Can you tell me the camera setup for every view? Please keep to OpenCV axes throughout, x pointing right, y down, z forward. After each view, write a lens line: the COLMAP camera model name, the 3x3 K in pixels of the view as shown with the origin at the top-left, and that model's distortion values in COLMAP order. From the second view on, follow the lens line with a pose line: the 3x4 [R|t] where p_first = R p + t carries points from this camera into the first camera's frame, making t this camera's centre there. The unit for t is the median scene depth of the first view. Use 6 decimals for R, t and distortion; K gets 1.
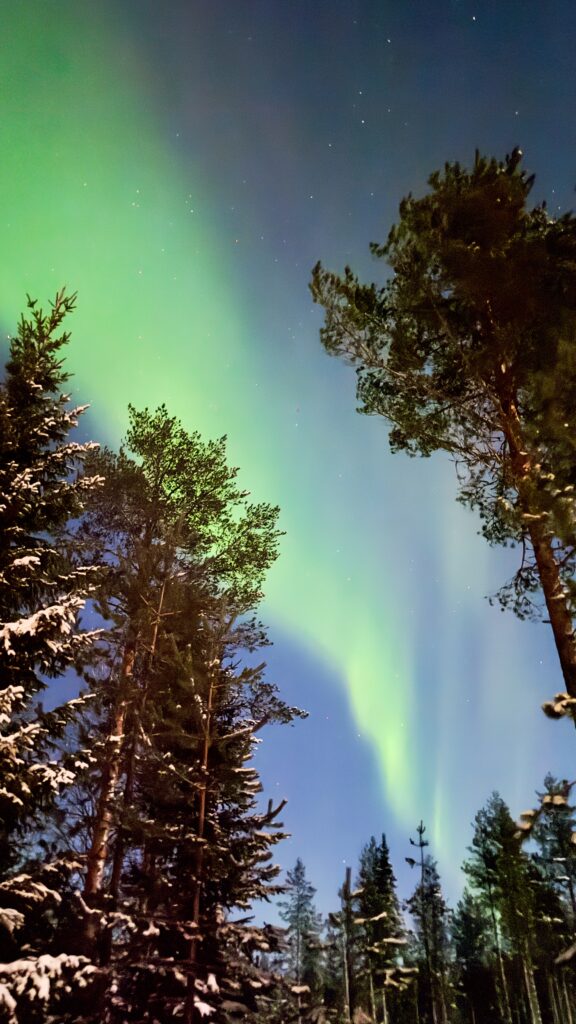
lens RADIAL K [[716.7, 0, 290.6], [0, 716.7, 513.1], [0, 0, 1]] dist [0.056574, -0.067695]
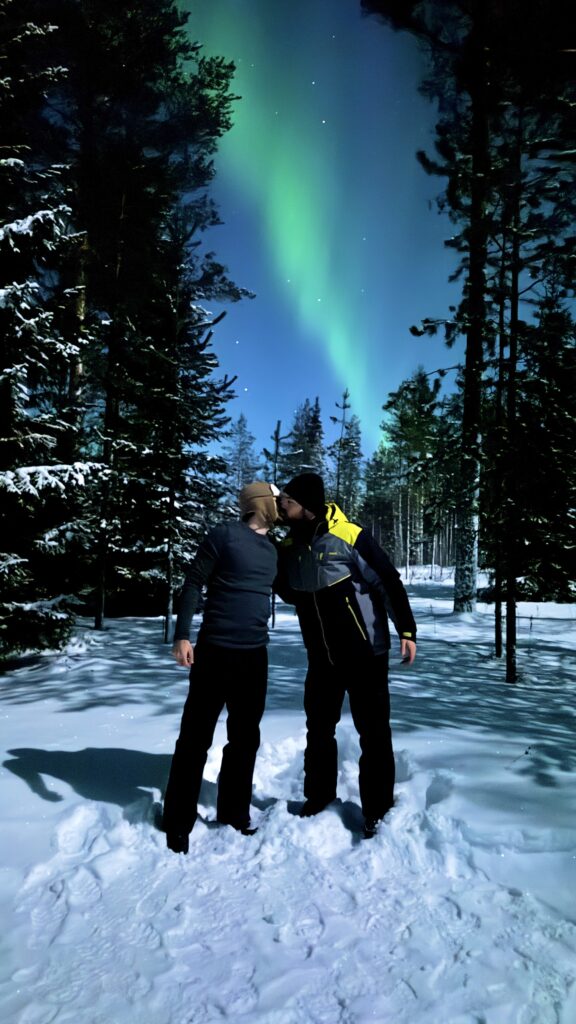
lens RADIAL K [[716.7, 0, 290.6], [0, 716.7, 513.1], [0, 0, 1]] dist [0.056574, -0.067695]
pose [[0.996020, 0.031941, 0.083213, -0.005031], [-0.072433, 0.834112, 0.546819, -0.078813], [-0.051943, -0.550670, 0.833105, -0.166330]]
